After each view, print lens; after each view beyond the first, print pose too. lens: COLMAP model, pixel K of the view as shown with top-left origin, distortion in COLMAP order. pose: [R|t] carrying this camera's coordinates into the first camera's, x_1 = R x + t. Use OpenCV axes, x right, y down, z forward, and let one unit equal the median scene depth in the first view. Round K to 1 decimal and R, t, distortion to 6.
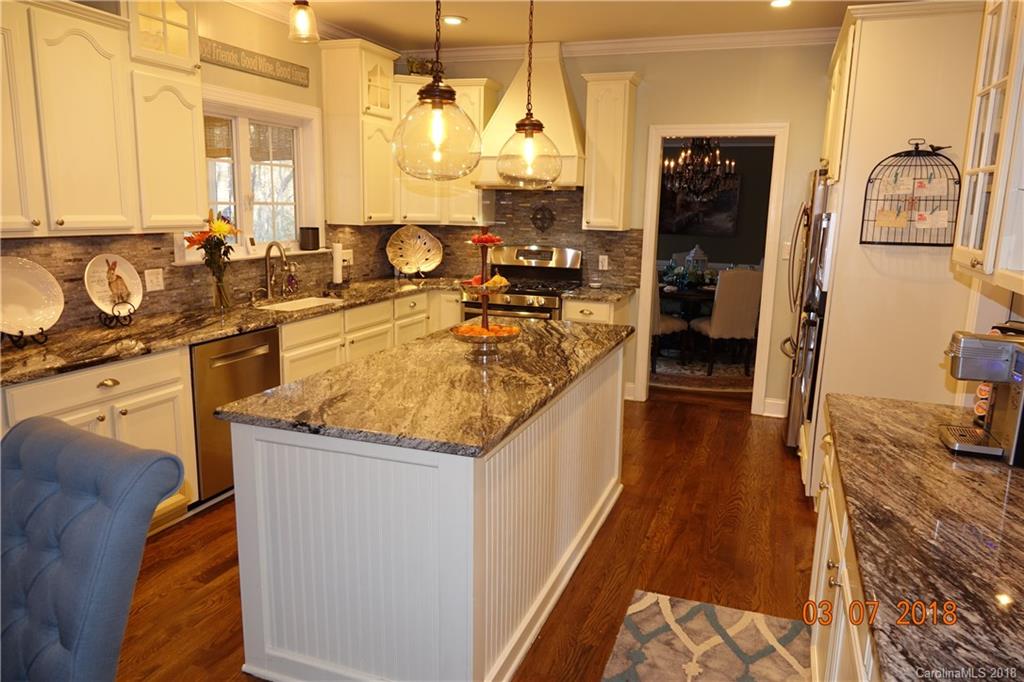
lens RADIAL K [[714.4, 0, 513.8], [0, 714.4, 337.4], [0, 0, 1]] dist [-0.006225, 0.003328]
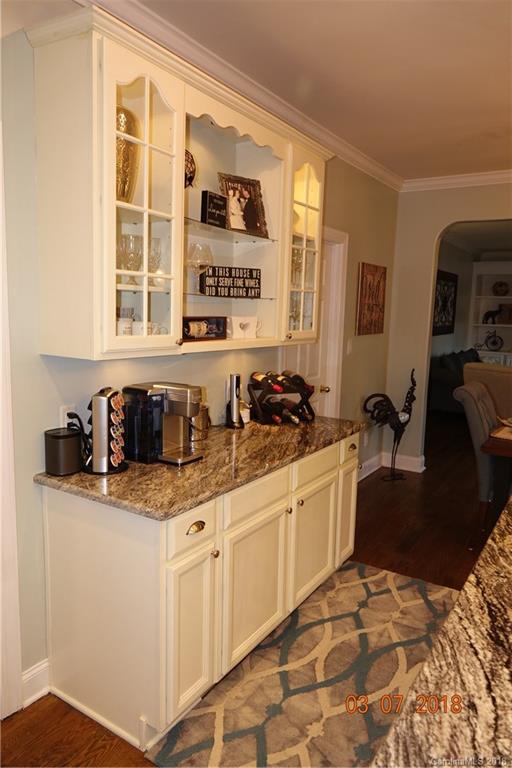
lens RADIAL K [[535.8, 0, 257.2], [0, 535.8, 383.7], [0, 0, 1]] dist [-0.006225, 0.003328]
pose [[-0.977853, -0.080090, 0.193365, 0.147571], [-0.014698, 0.947884, 0.318277, -0.199184], [-0.208778, 0.308386, -0.928068, 1.076711]]
